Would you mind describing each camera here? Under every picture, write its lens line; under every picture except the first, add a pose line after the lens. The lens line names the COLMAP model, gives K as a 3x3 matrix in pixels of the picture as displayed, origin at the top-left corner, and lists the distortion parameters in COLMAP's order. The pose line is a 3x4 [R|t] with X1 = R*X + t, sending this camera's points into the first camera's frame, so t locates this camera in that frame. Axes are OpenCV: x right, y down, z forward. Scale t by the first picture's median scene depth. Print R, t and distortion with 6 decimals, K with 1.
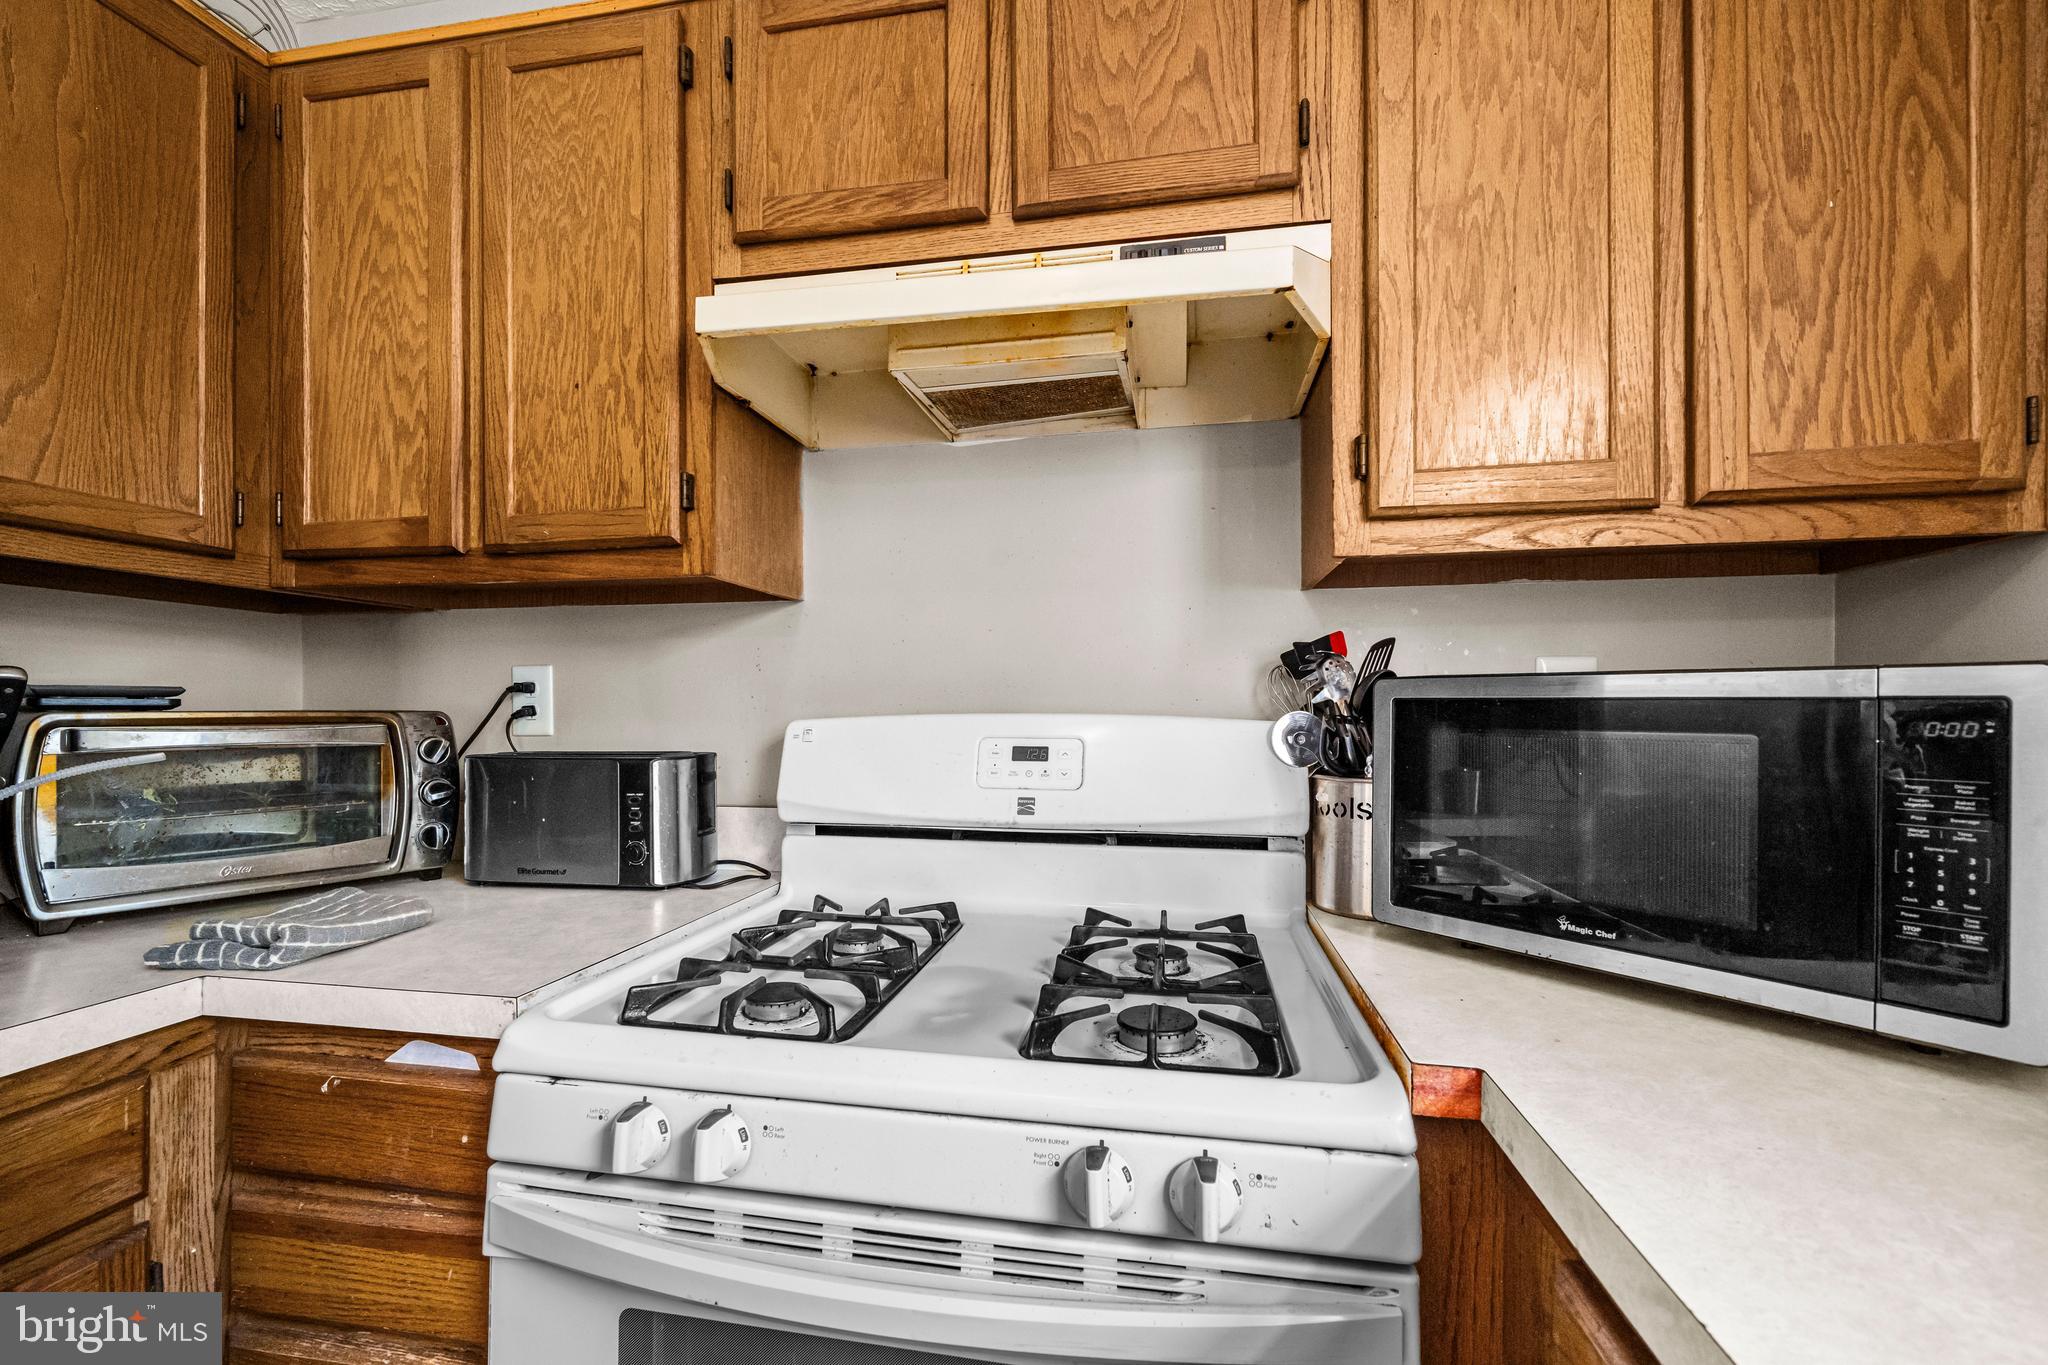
lens RADIAL K [[922.9, 0, 997.9], [0, 922.9, 707.5], [0, 0, 1]] dist [-0.002369, 0.000090]
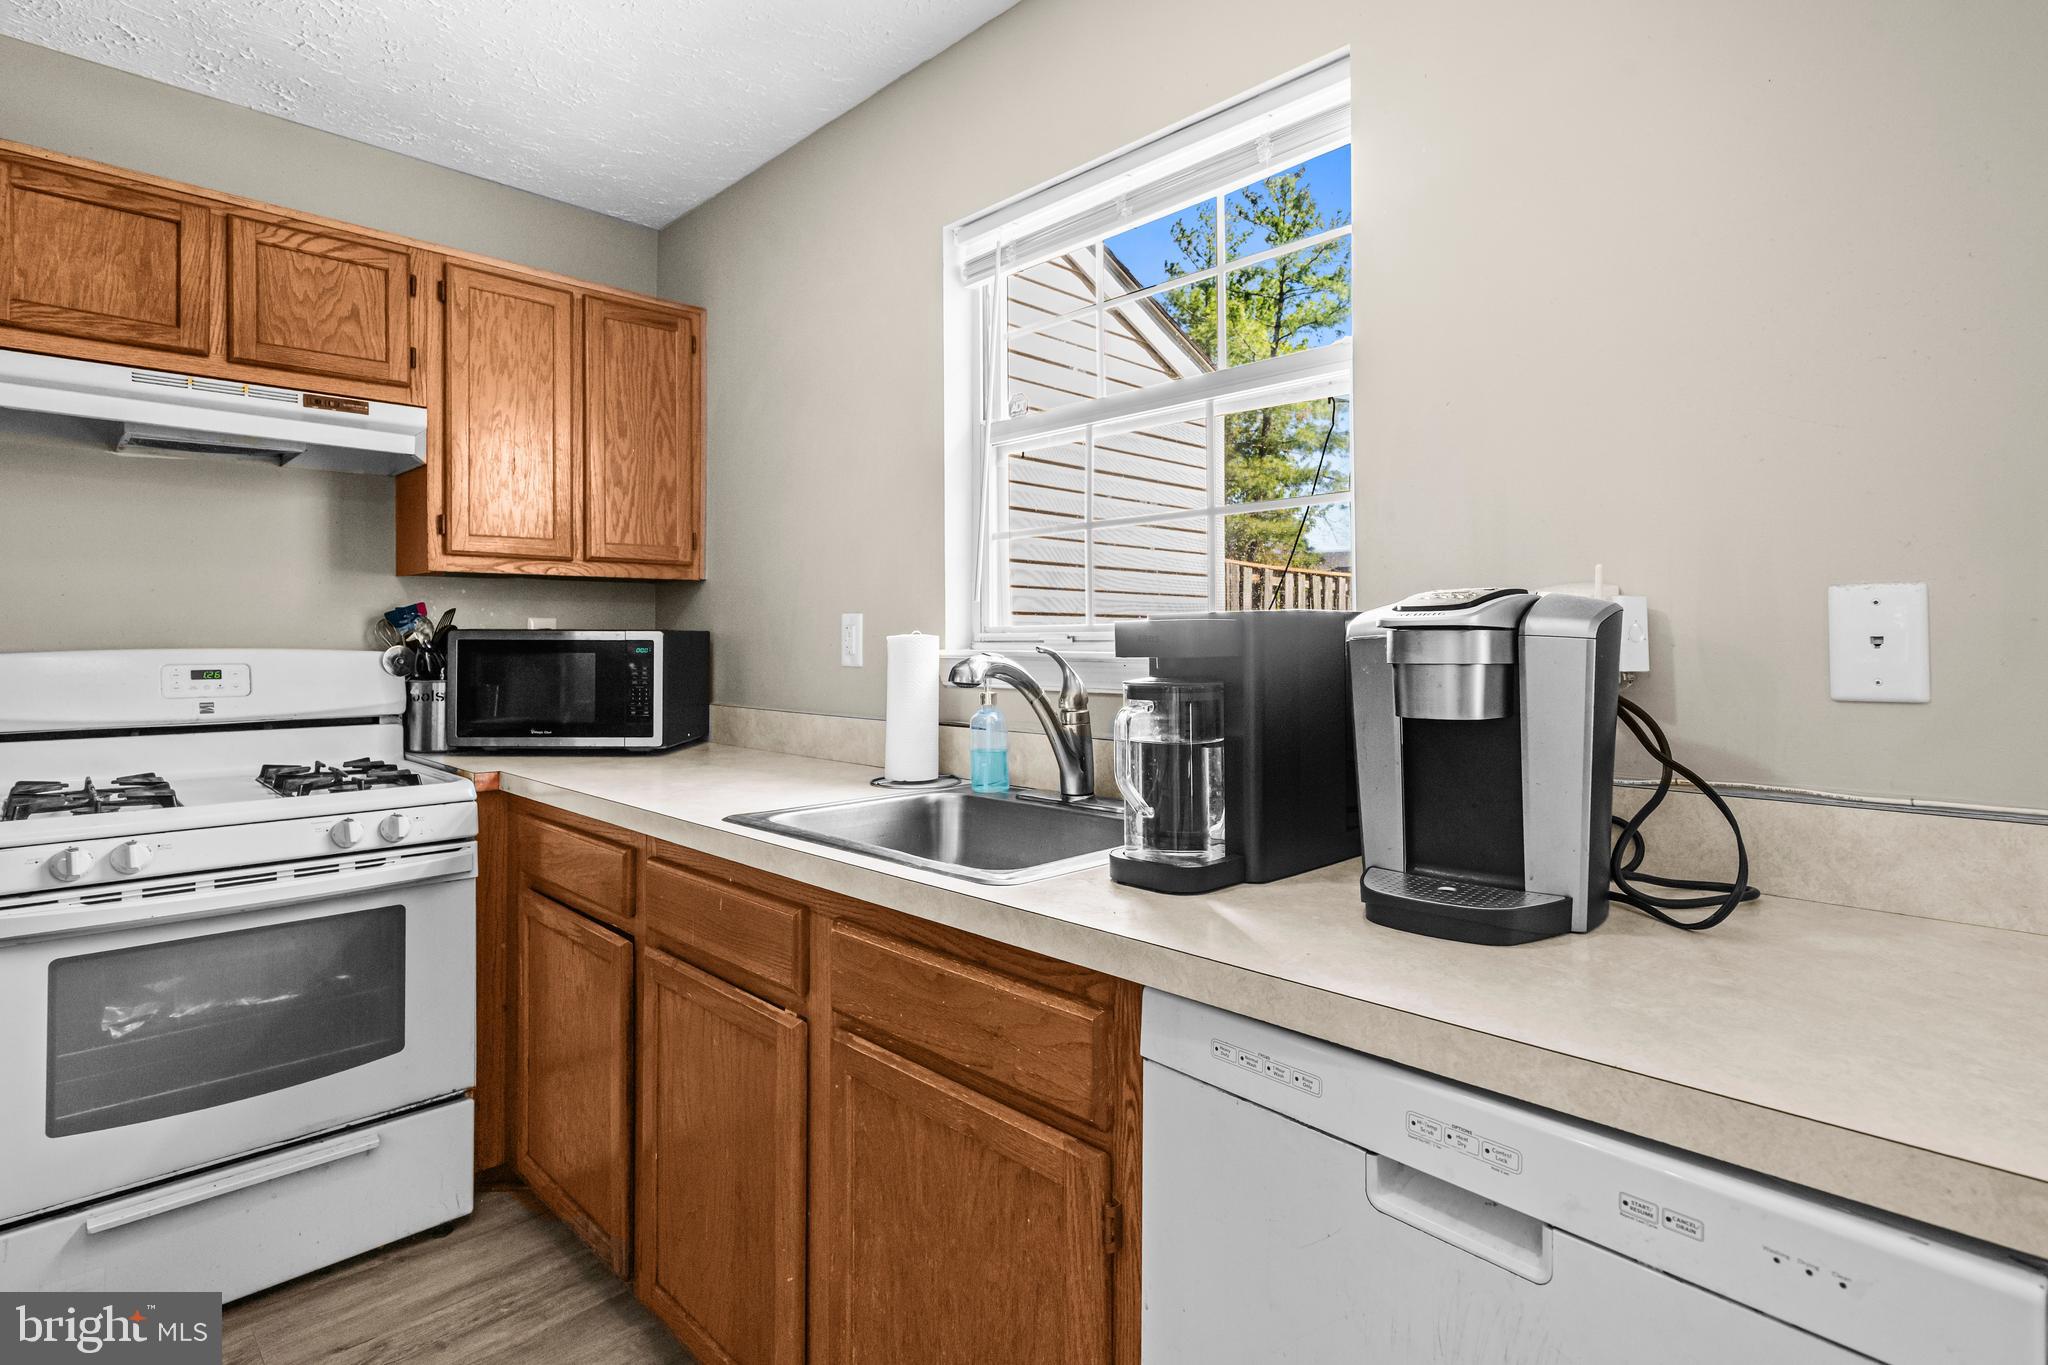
lens RADIAL K [[1008.5, 0, 1025.1], [0, 1008.5, 631.0], [0, 0, 1]] dist [0.000675, 0.000535]
pose [[0.569688, 0.004458, 0.821849, -0.721993], [0.002573, 0.999971, -0.007208, -0.009442], [-0.821857, 0.006221, 0.569660, -1.369093]]
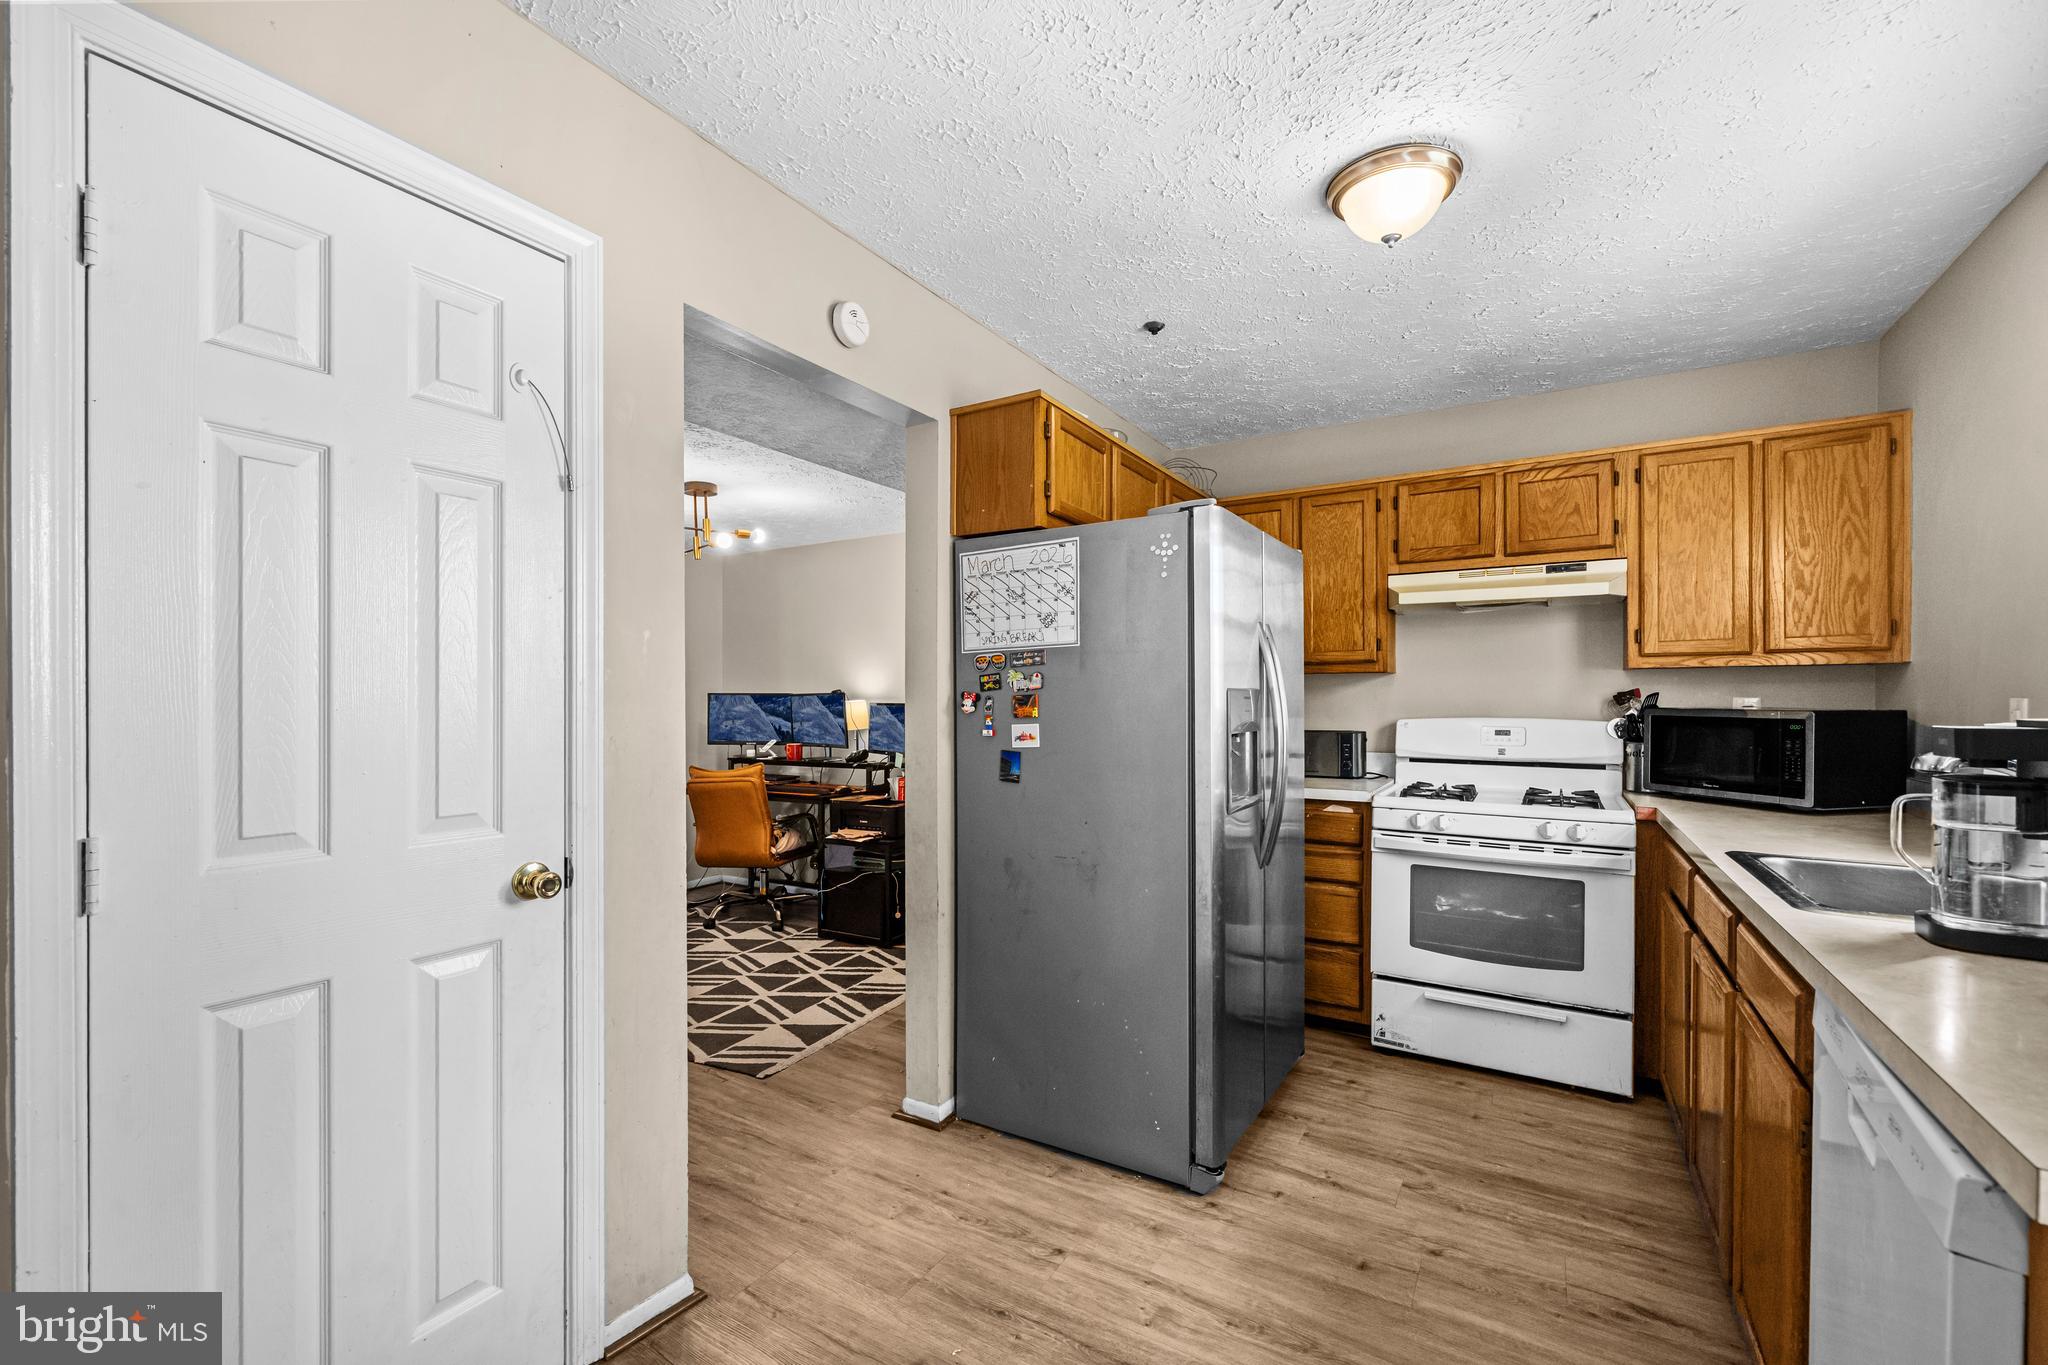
lens RADIAL K [[837.9, 0, 1022.5], [0, 837.9, 701.5], [0, 0, 1]] dist [0.003104, -0.000102]
pose [[0.933693, -0.000407, -0.358074, -0.506309], [0.001538, 0.999995, 0.002875, -0.064562], [0.358071, -0.003235, 0.933689, -2.283943]]
